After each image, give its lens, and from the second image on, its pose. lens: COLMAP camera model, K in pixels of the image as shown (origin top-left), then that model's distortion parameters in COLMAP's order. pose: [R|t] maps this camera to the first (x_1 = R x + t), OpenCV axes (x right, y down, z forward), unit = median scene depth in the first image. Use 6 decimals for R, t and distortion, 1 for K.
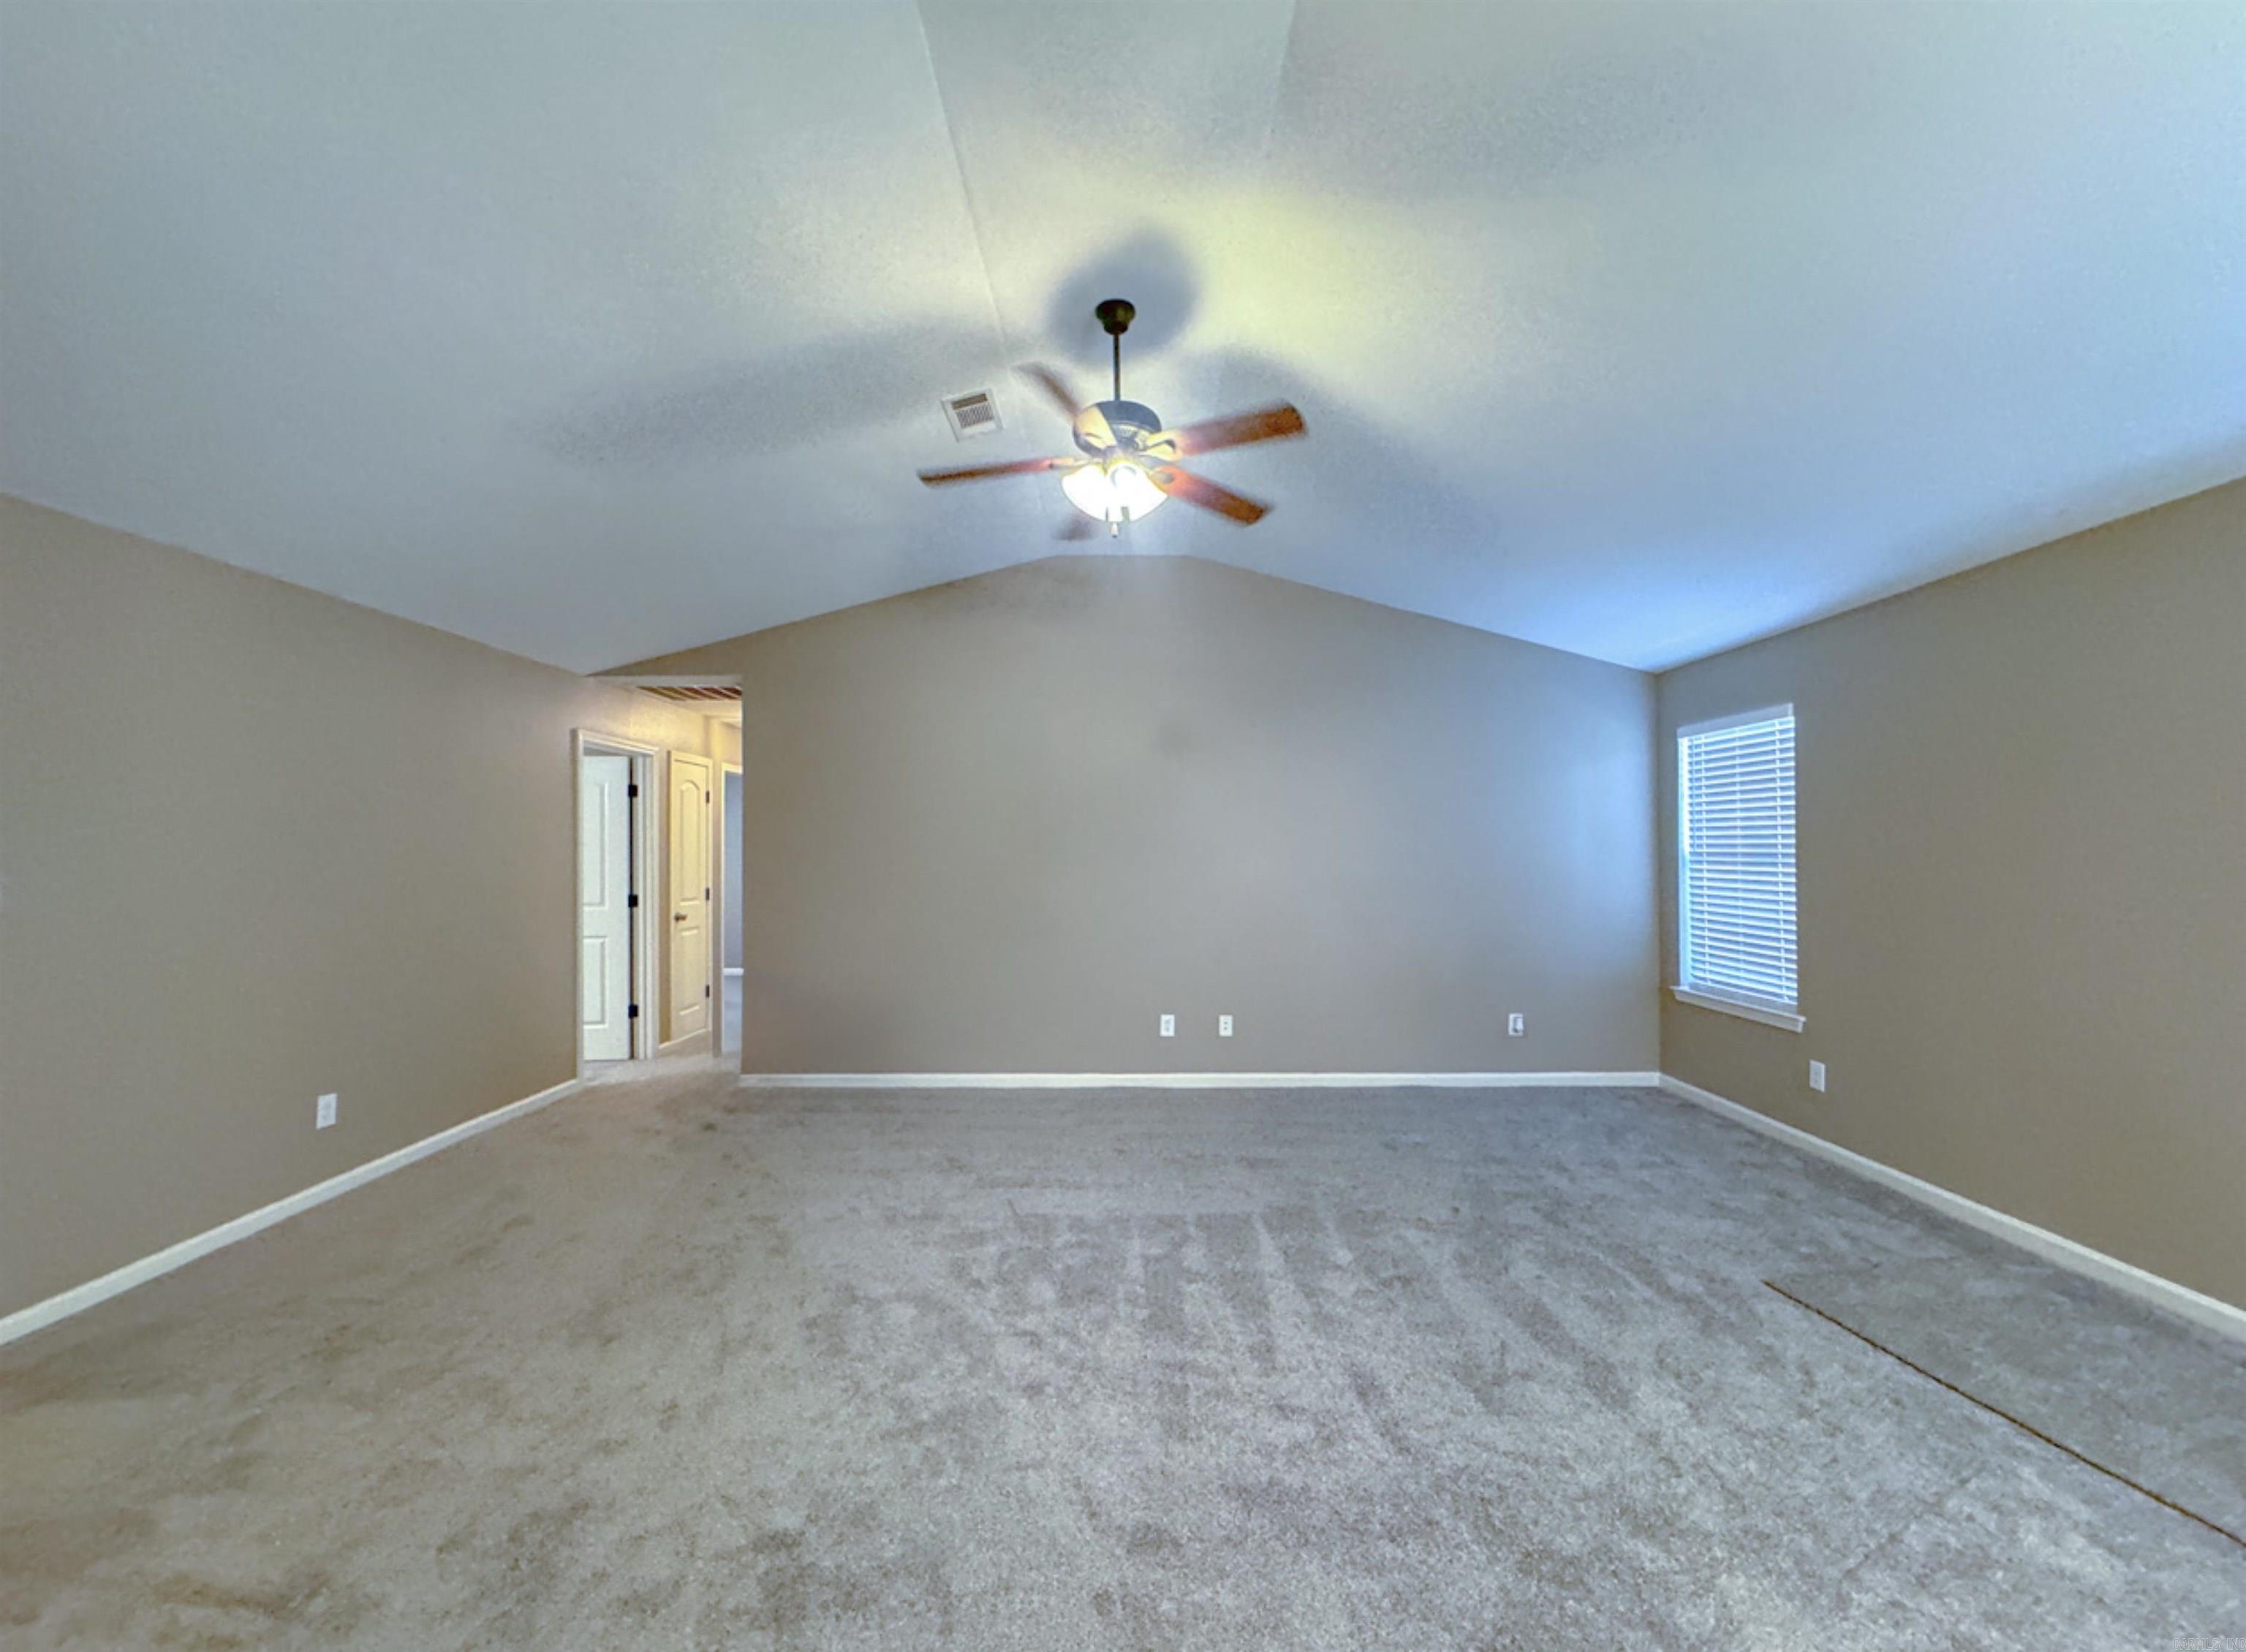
lens RADIAL K [[916.2, 0, 1128.4], [0, 916.2, 843.0], [0, 0, 1]] dist [0.000461, 0.000156]
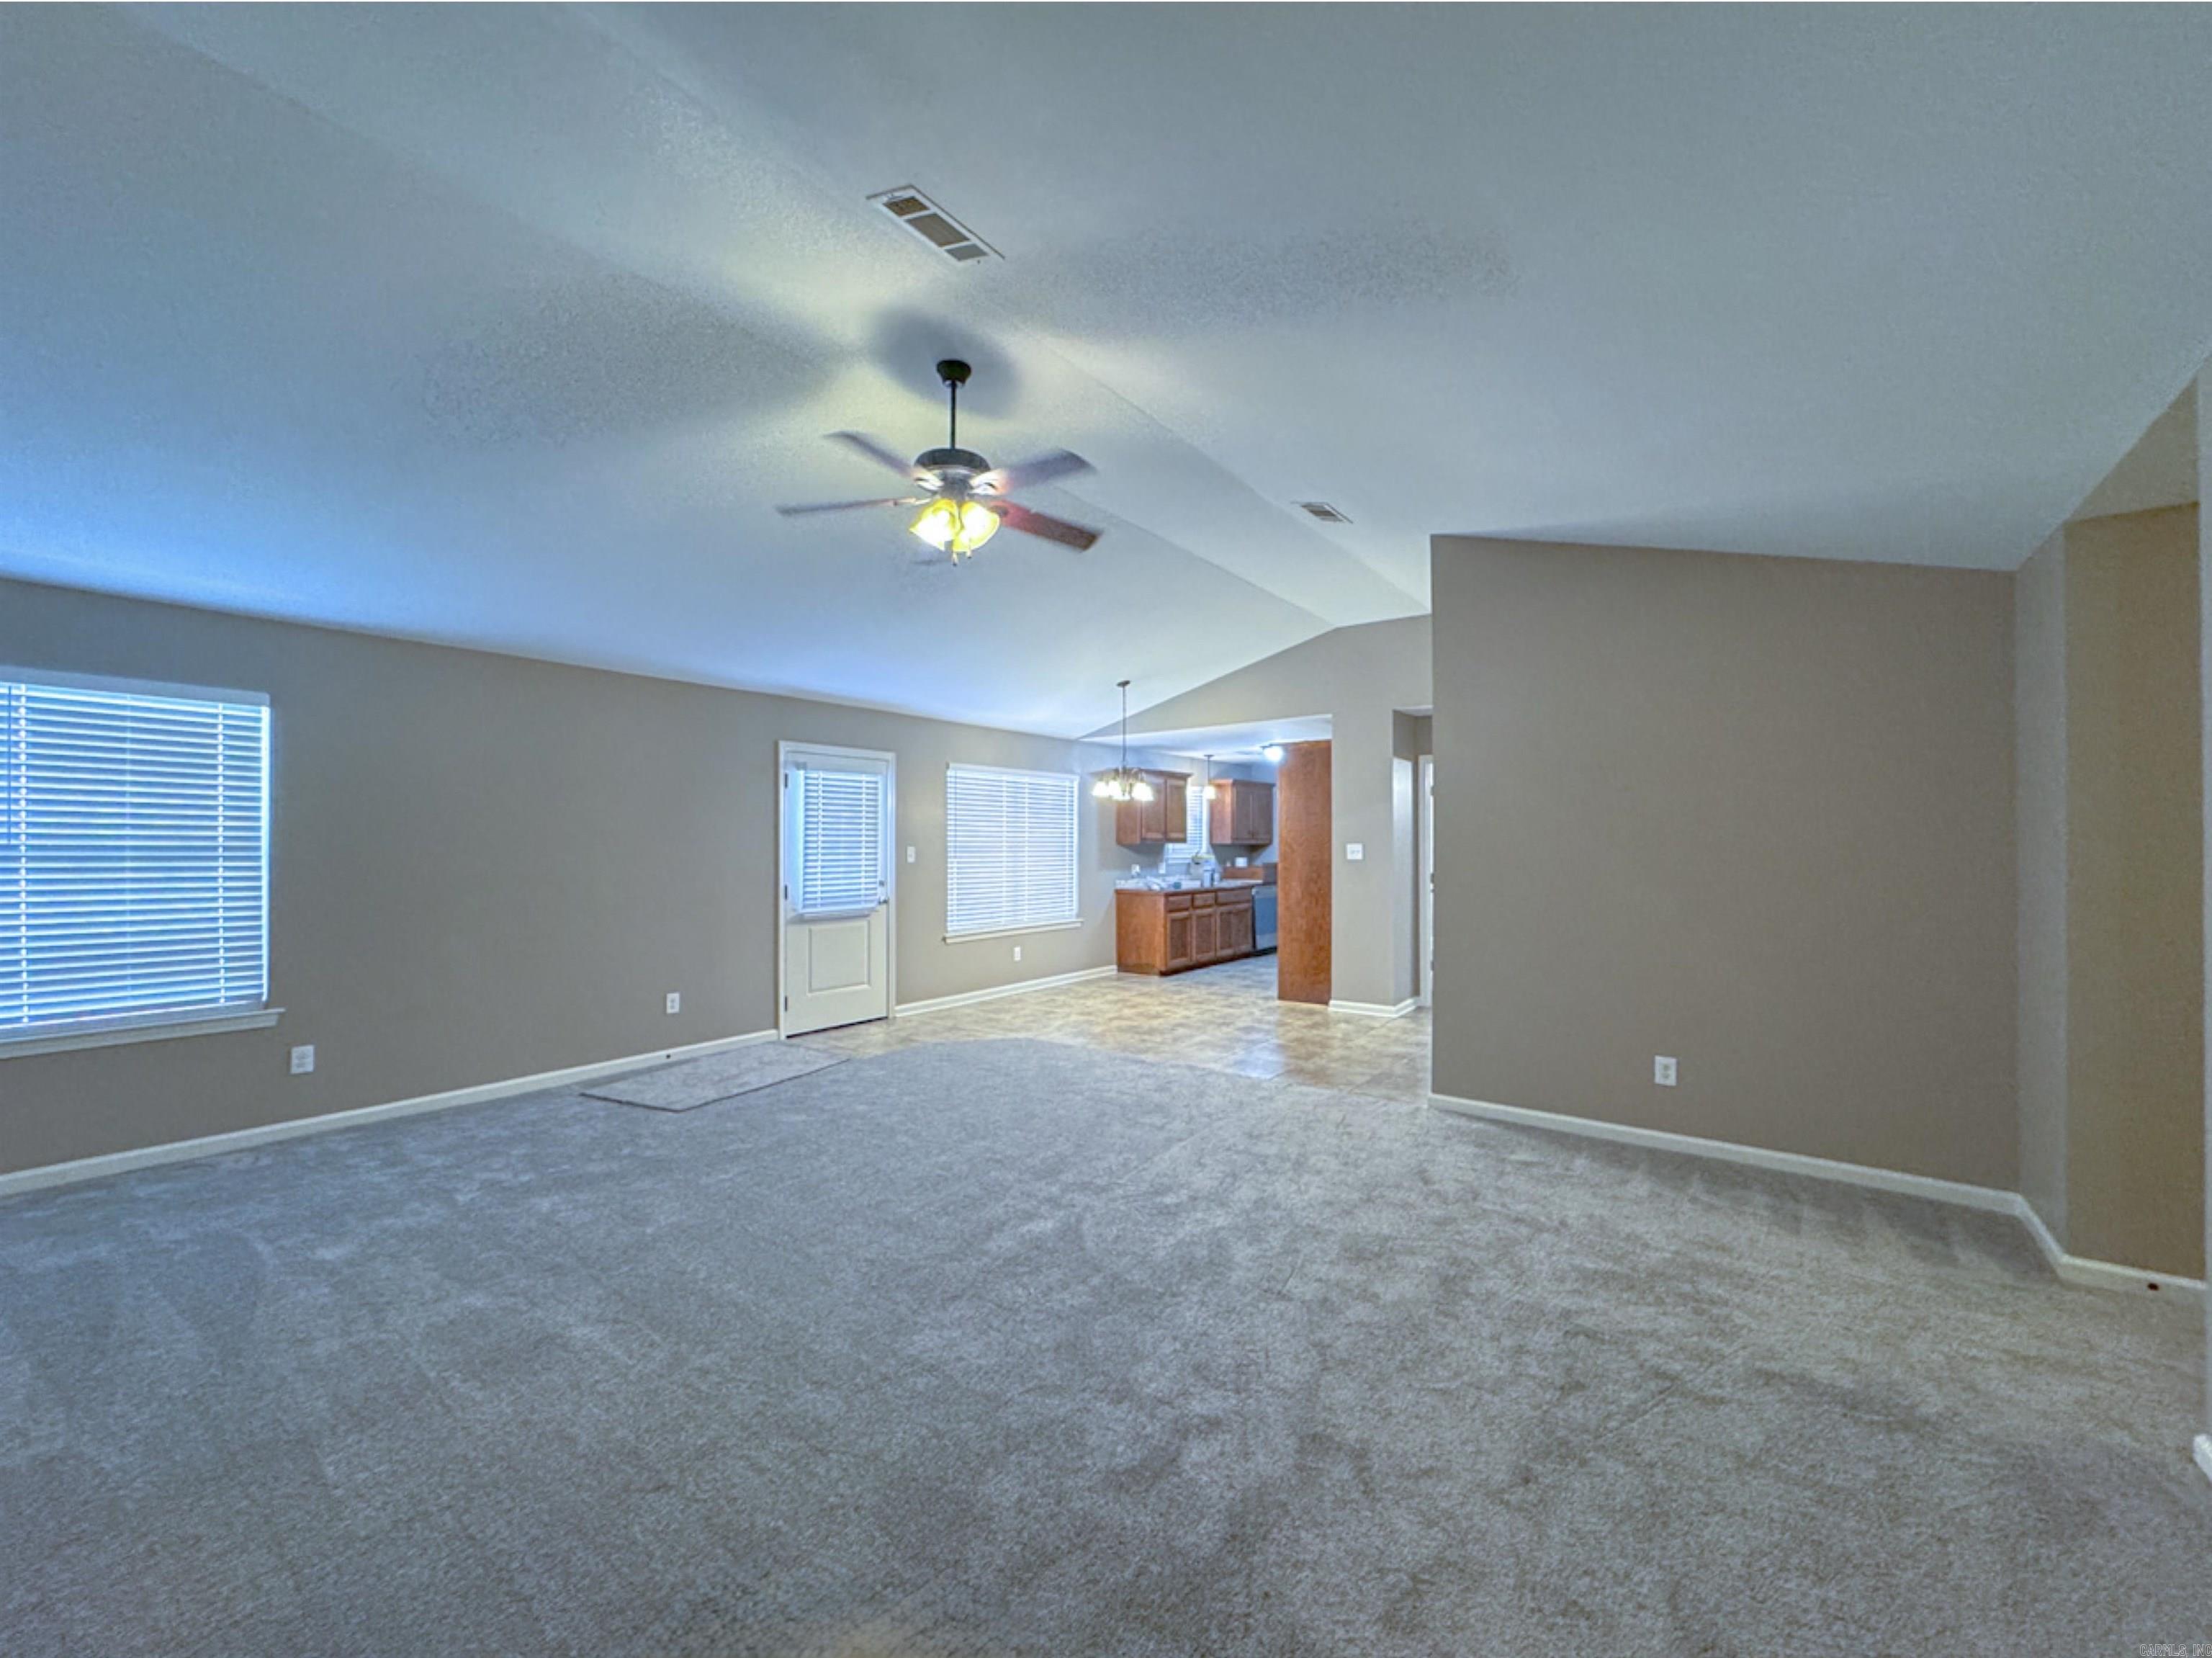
lens RADIAL K [[902.6, 0, 1105.8], [0, 902.6, 836.3], [0, 0, 1]] dist [0.000461, 0.000156]
pose [[-0.807032, 0.005427, 0.590483, -0.404997], [-0.004649, 0.999868, -0.015544, 0.008102], [-0.590490, -0.015289, -0.806900, 0.880401]]
